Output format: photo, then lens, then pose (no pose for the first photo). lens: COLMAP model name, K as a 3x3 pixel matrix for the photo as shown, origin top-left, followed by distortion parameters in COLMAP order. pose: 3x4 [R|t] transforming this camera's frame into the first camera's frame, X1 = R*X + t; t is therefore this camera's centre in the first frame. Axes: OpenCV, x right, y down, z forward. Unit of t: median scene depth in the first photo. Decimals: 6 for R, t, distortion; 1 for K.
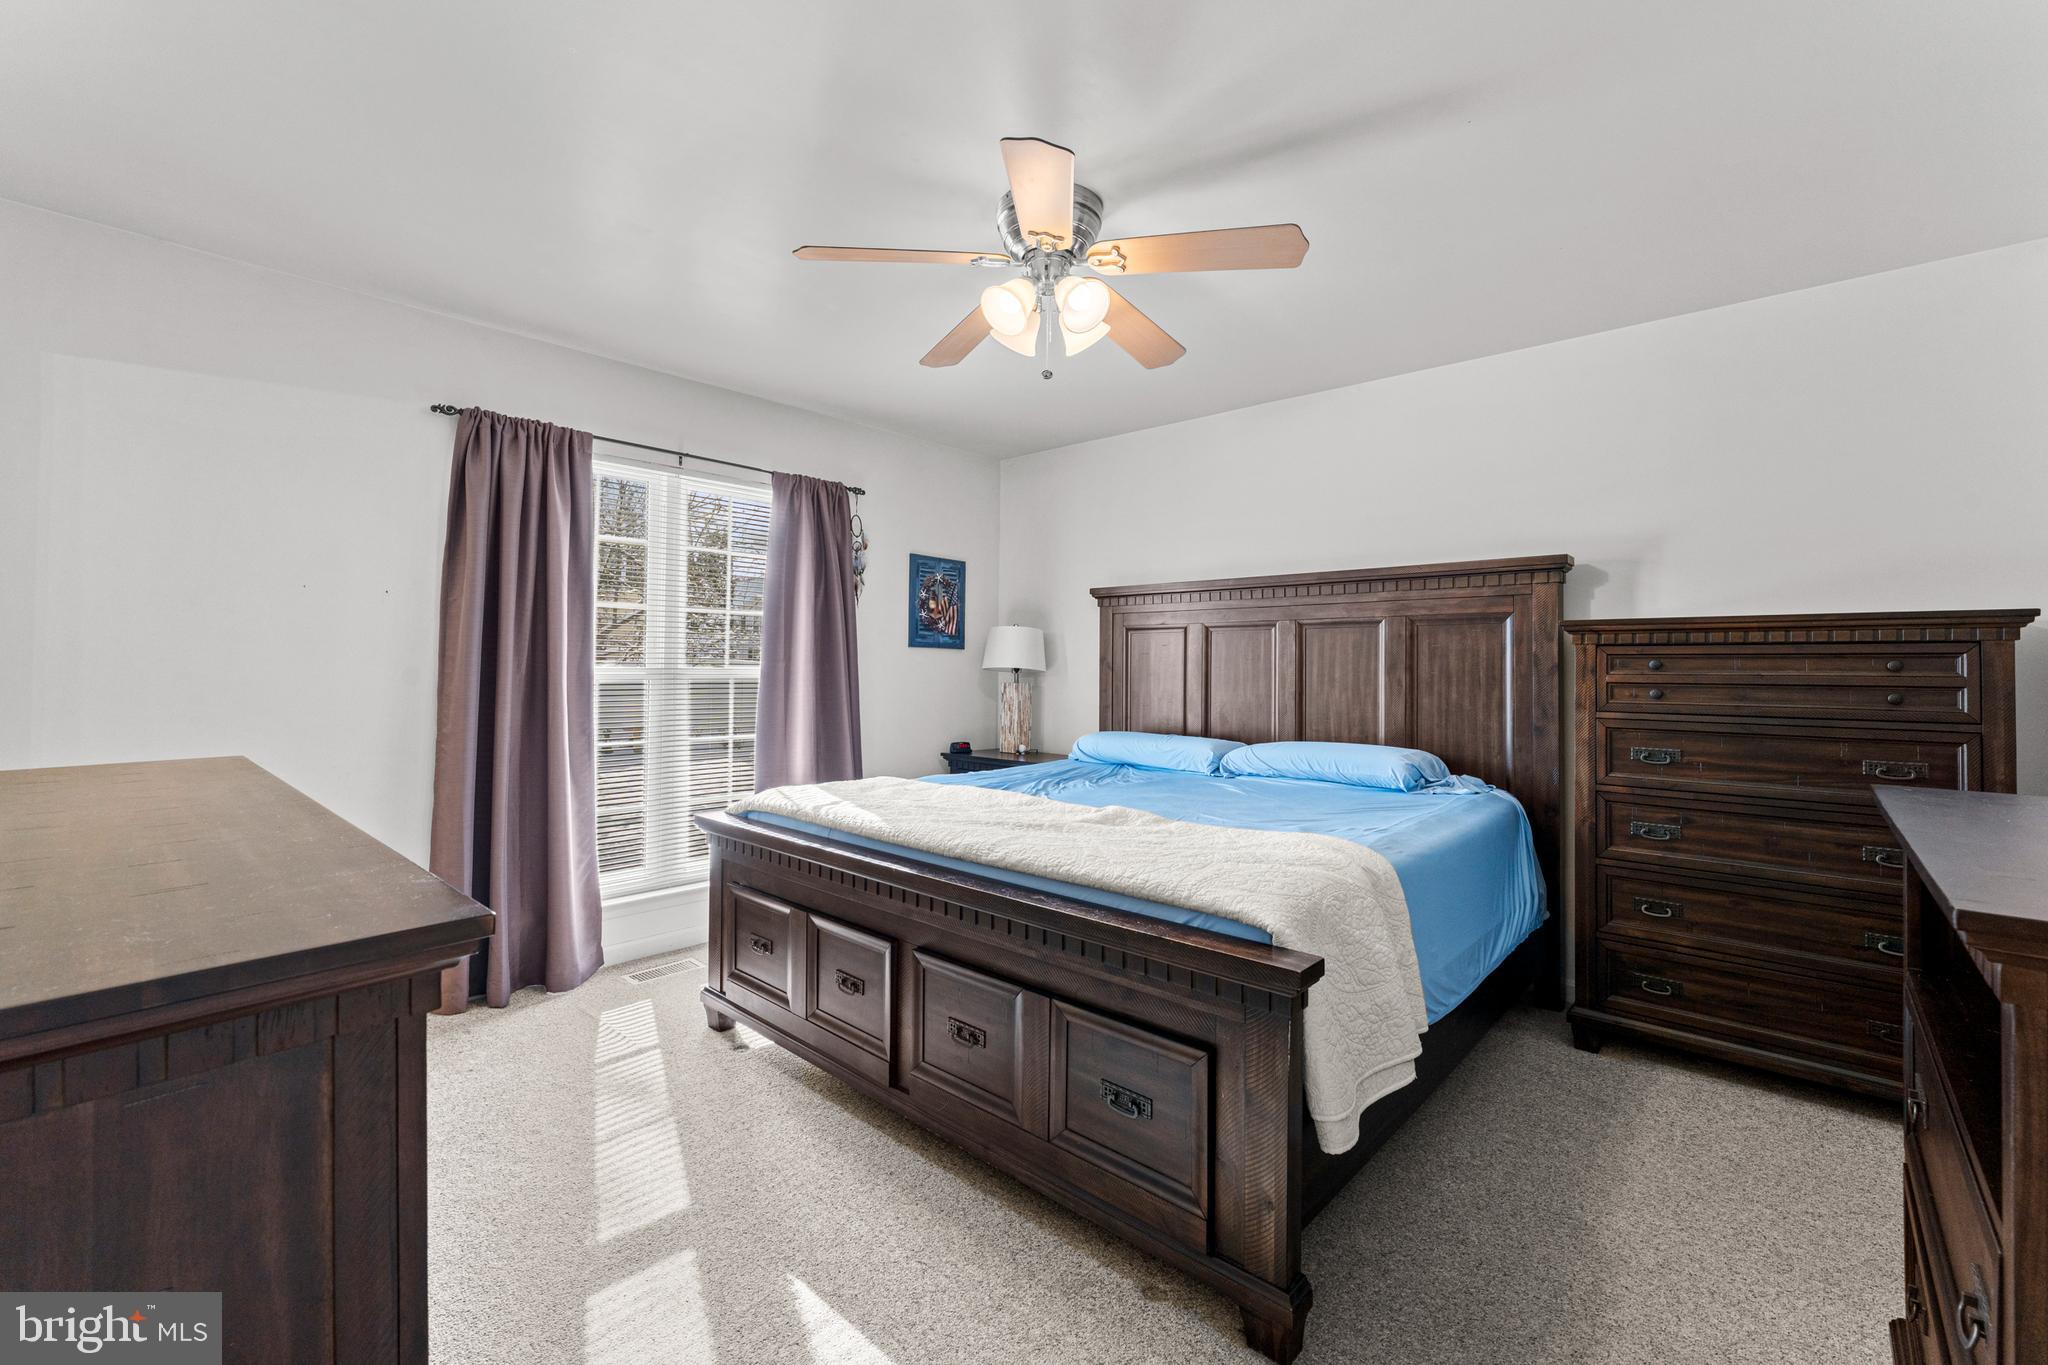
lens RADIAL K [[856.9, 0, 1016.2], [0, 856.9, 655.0], [0, 0, 1]] dist [-0.002830, -0.000244]
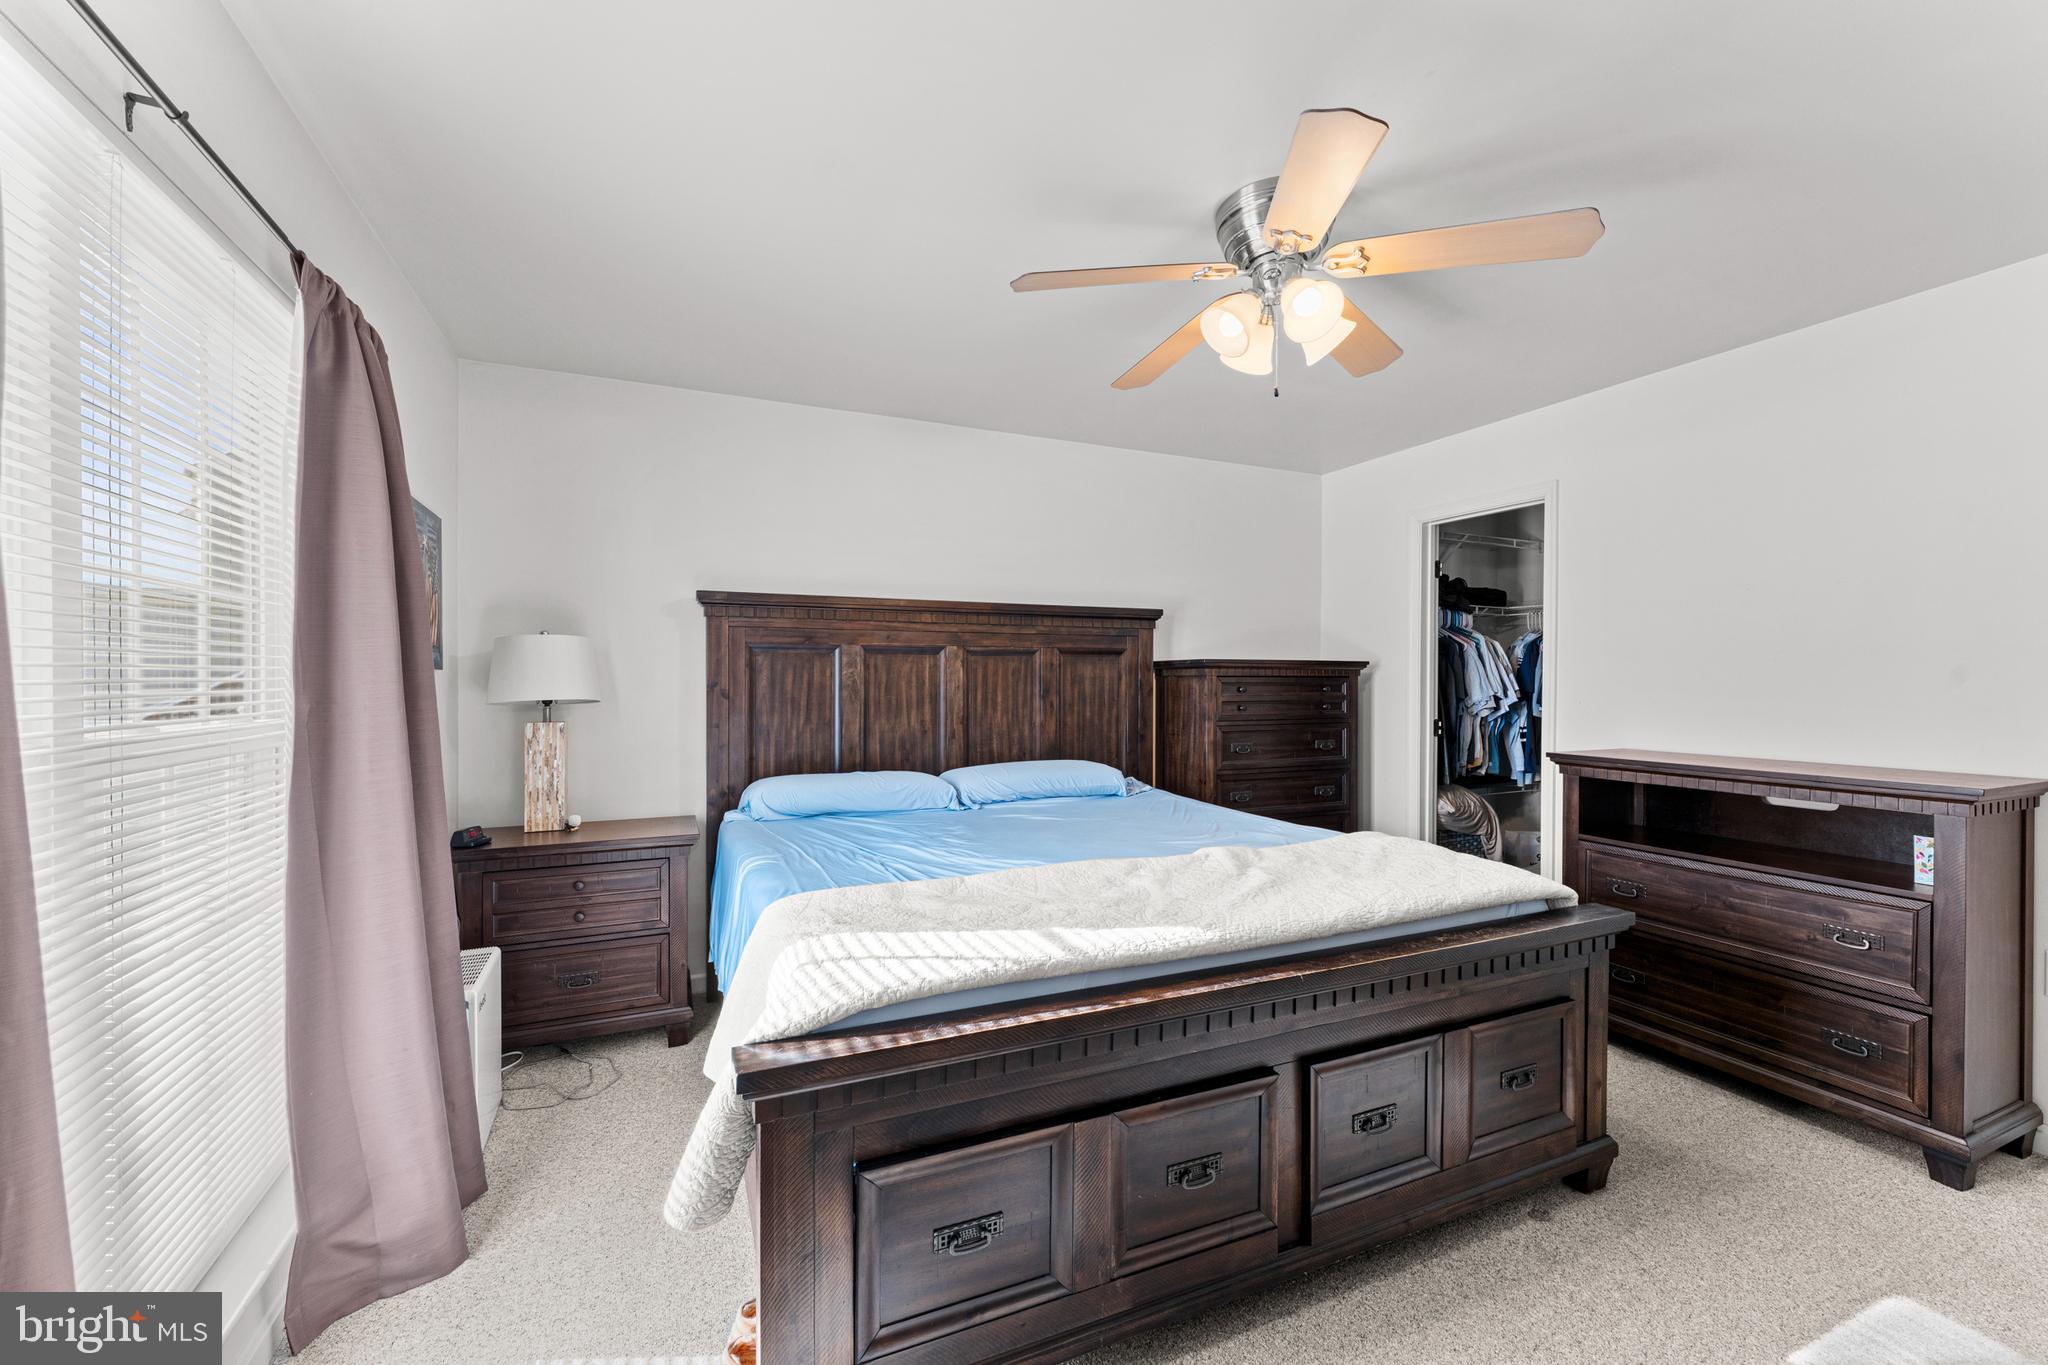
lens RADIAL K [[813.5, 0, 1017.1], [0, 813.5, 679.9], [0, 0, 1]] dist [0.000432, -0.000006]
pose [[0.400079, -0.010739, 0.916418, -0.602637], [-0.012300, 0.999778, 0.017086, -0.020626], [-0.916398, -0.018107, 0.399858, 0.611121]]
